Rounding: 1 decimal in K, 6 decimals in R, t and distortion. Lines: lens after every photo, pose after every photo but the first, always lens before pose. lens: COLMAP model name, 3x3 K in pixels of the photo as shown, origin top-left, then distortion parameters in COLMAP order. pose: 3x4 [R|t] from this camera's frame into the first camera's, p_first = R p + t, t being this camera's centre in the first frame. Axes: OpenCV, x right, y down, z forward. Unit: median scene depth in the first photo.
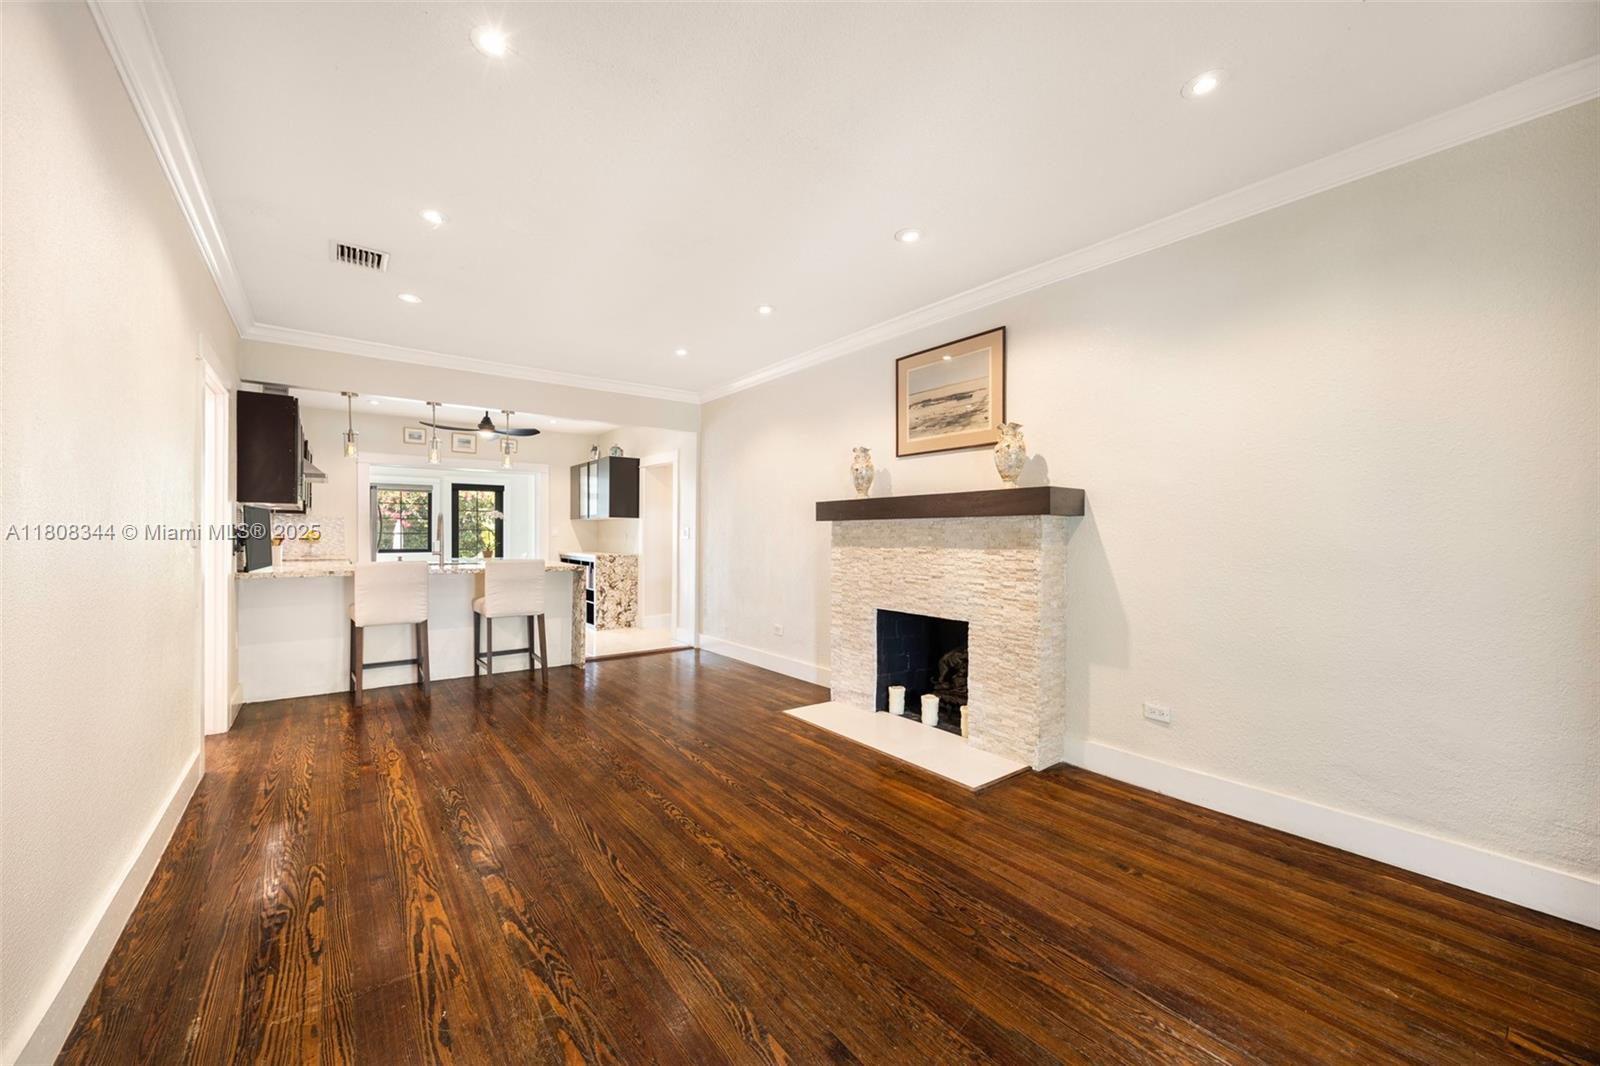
lens RADIAL K [[620.9, 0, 800.0], [0, 620.9, 533.0], [0, 0, 1]] dist [-0.000651, 0.000112]
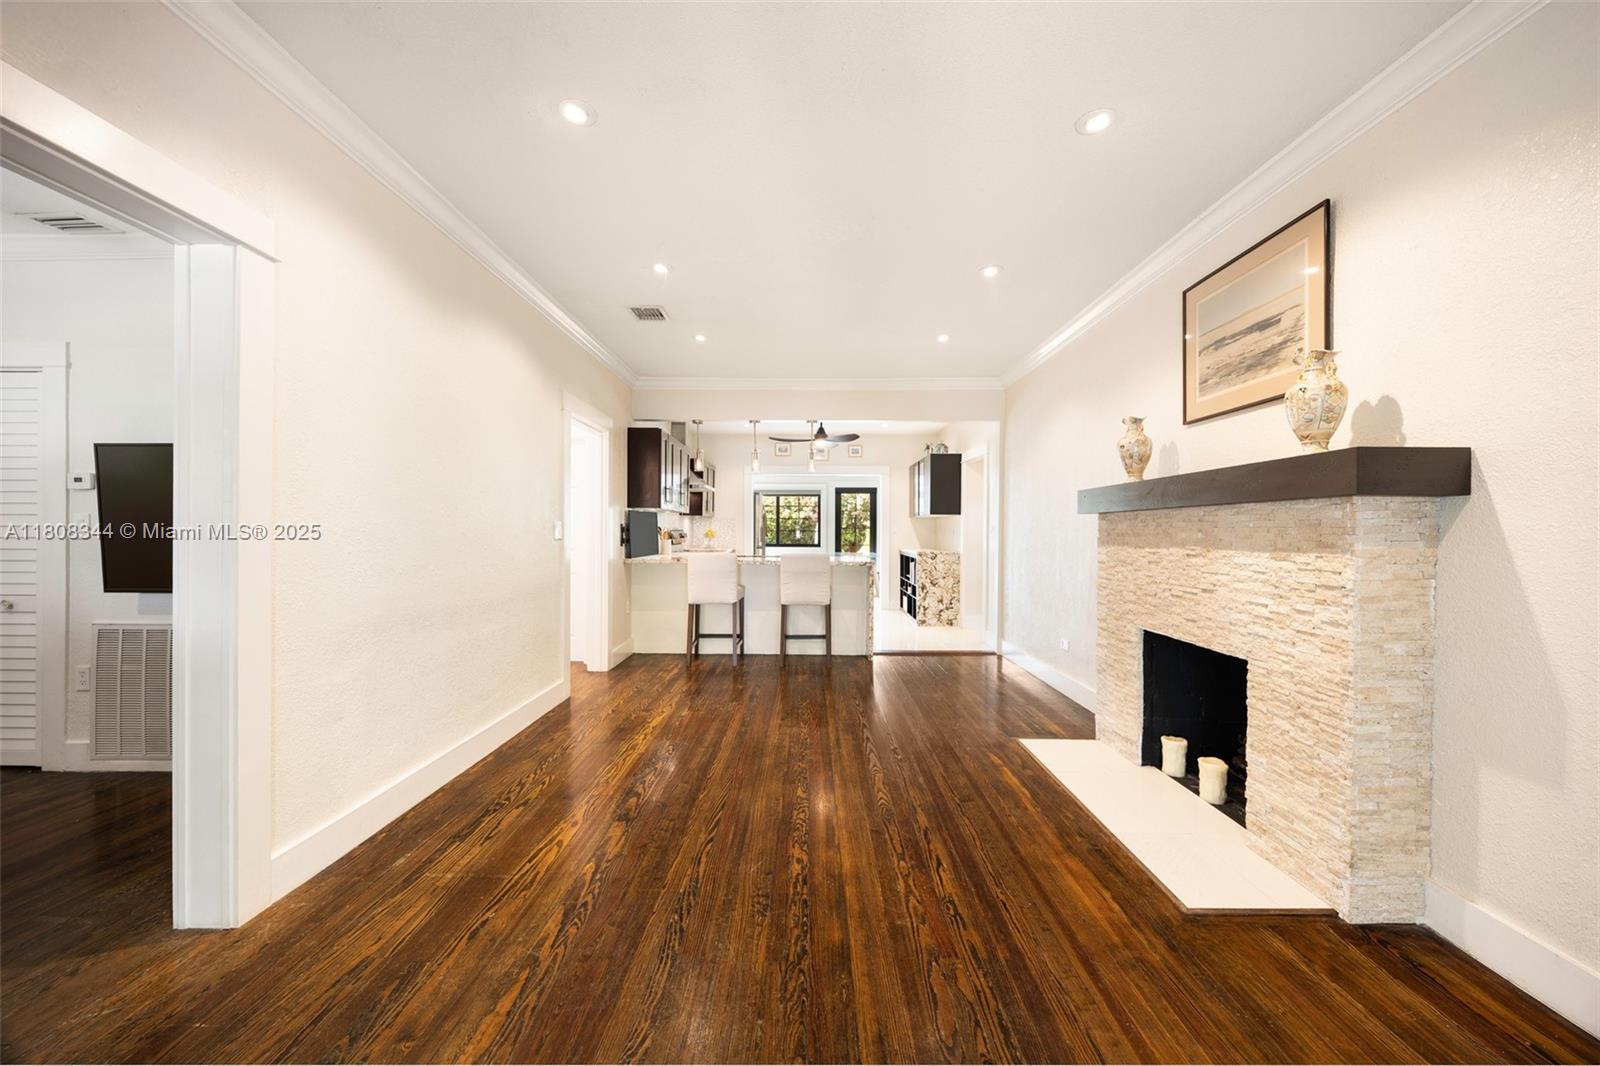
lens RADIAL K [[614.2, 0, 804.5], [0, 614.2, 529.5], [0, 0, 1]] dist [-0.001179, 0.000423]
pose [[0.787624, -0.002753, -0.616150, 0.300197], [0.001180, 0.999995, -0.002959, 0.003632], [0.616155, 0.001604, 0.787624, 0.185246]]
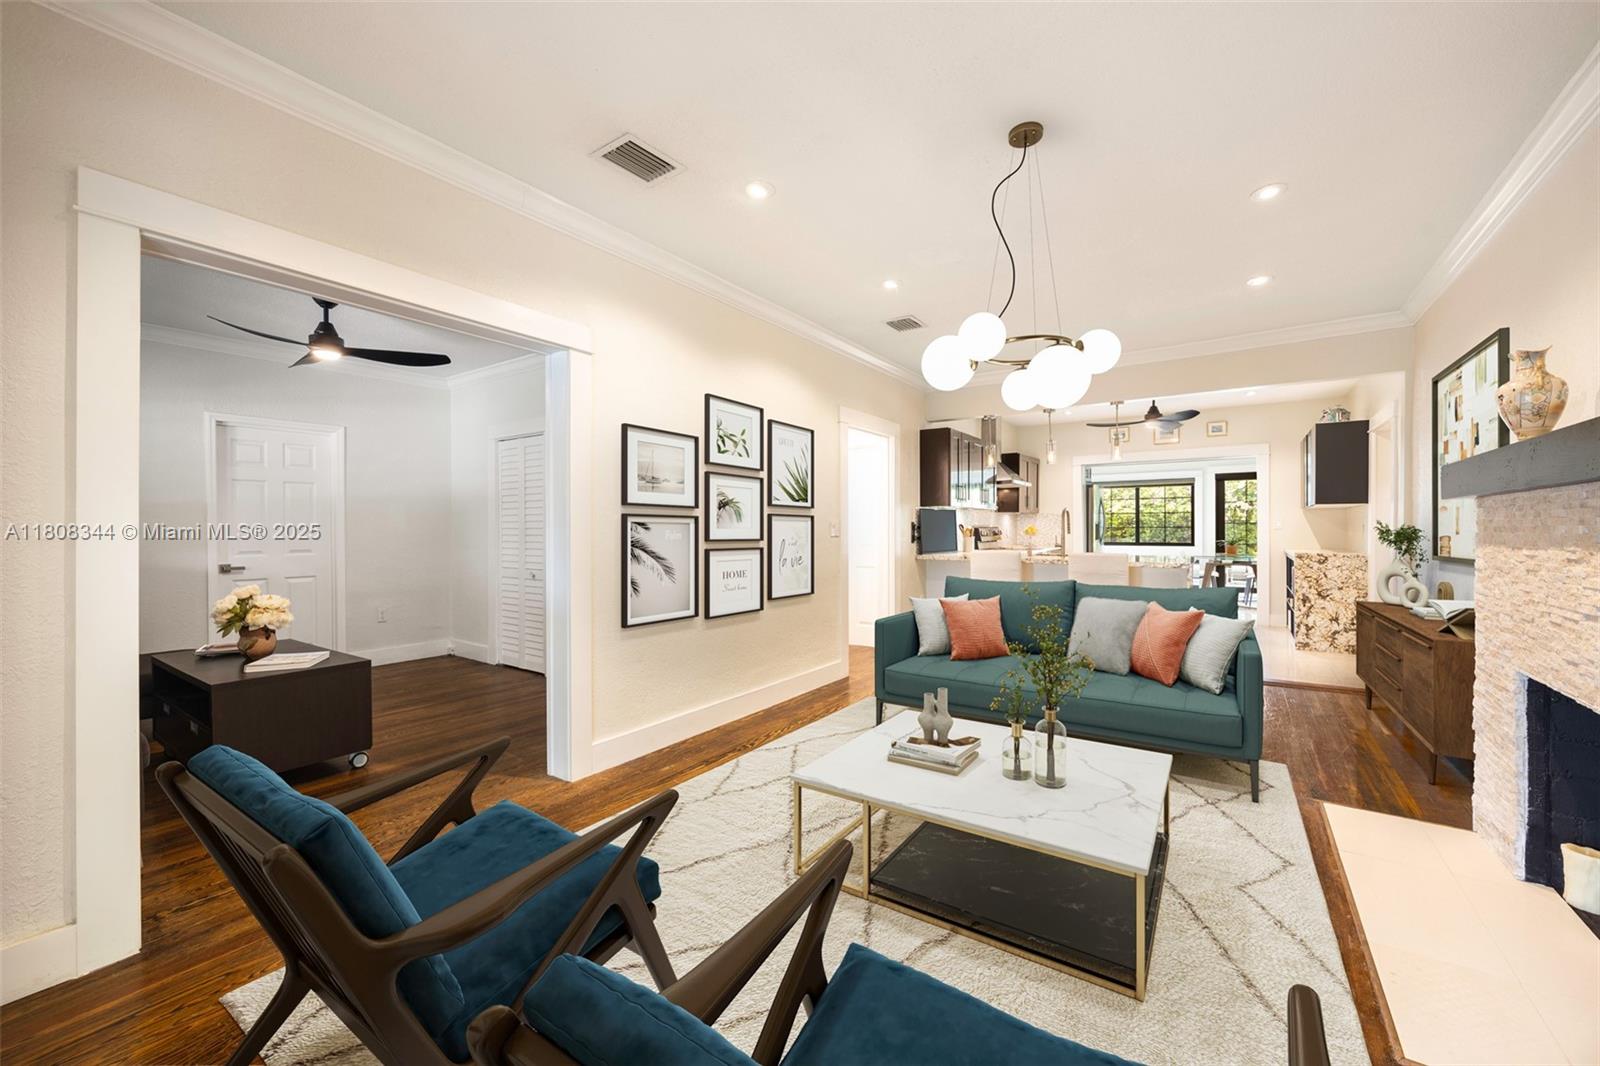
lens RADIAL K [[628.1, 0, 803.5], [0, 628.1, 526.0], [0, 0, 1]] dist [-0.001225, 0.000119]
pose [[0.297003, -0.009426, -0.954830, 0.498544], [0.007374, 0.999944, -0.007577, 0.005723], [0.954848, -0.004790, 0.297055, 0.350032]]
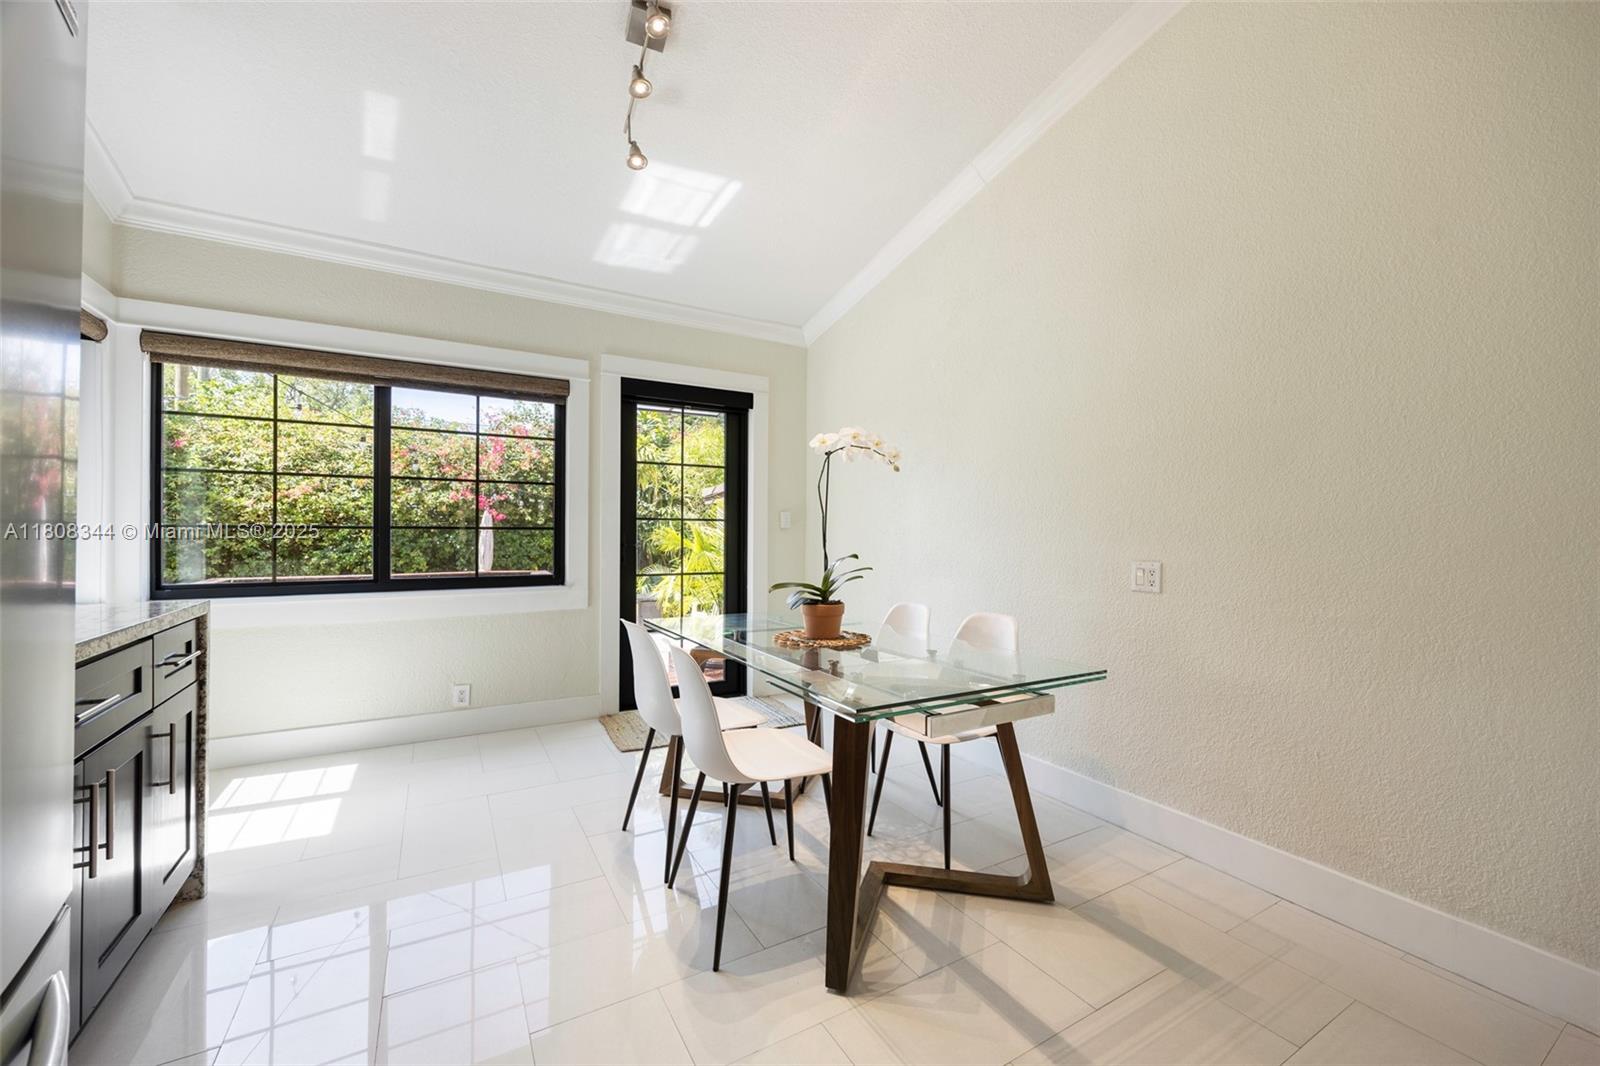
lens RADIAL K [[620.9, 0, 800.0], [0, 620.9, 533.0], [0, 0, 1]] dist [-0.000651, 0.000112]
pose [[0.992150, 0.000139, -0.125054, -1.288442], [-0.000279, 0.999999, -0.001102, 0.011526], [0.125054, 0.001128, 0.992149, 2.063990]]
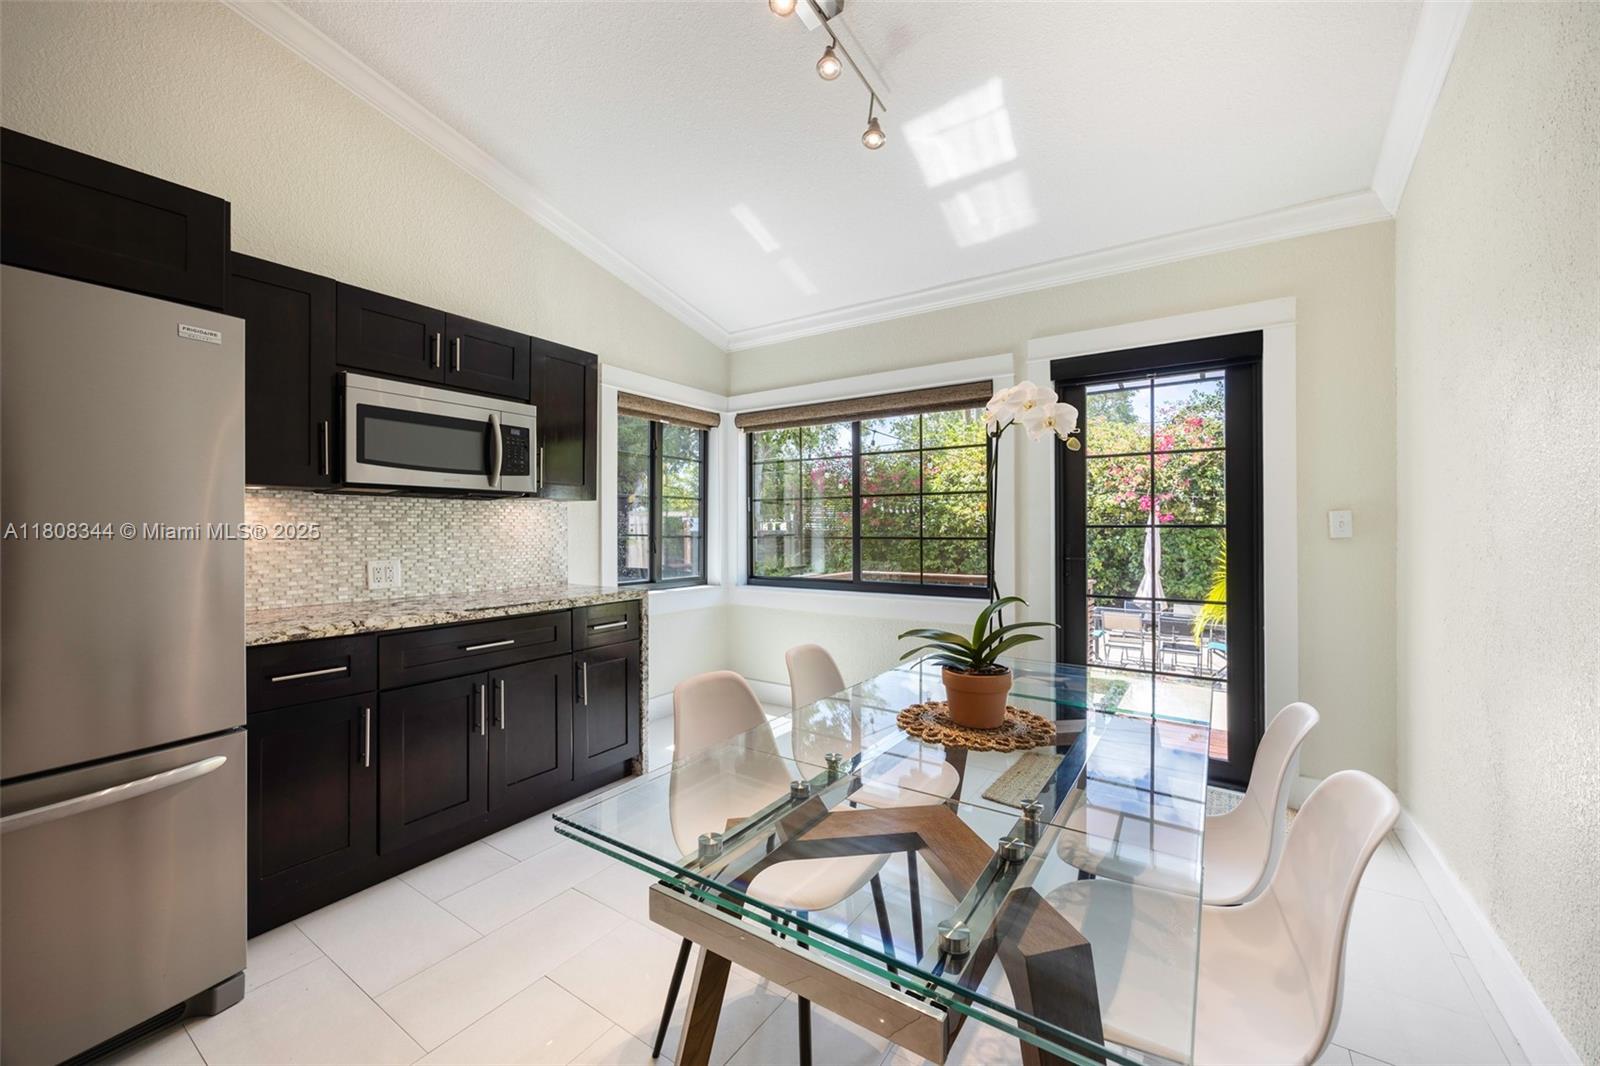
lens RADIAL K [[621.0, 0, 829.5], [0, 621.0, 526.0], [0, 0, 1]] dist [-0.000263, 0.000074]
pose [[0.343158, -0.010569, -0.939218, -1.007112], [0.003029, 0.999944, -0.010146, -0.006050], [0.939273, 0.000637, 0.343171, 2.441895]]
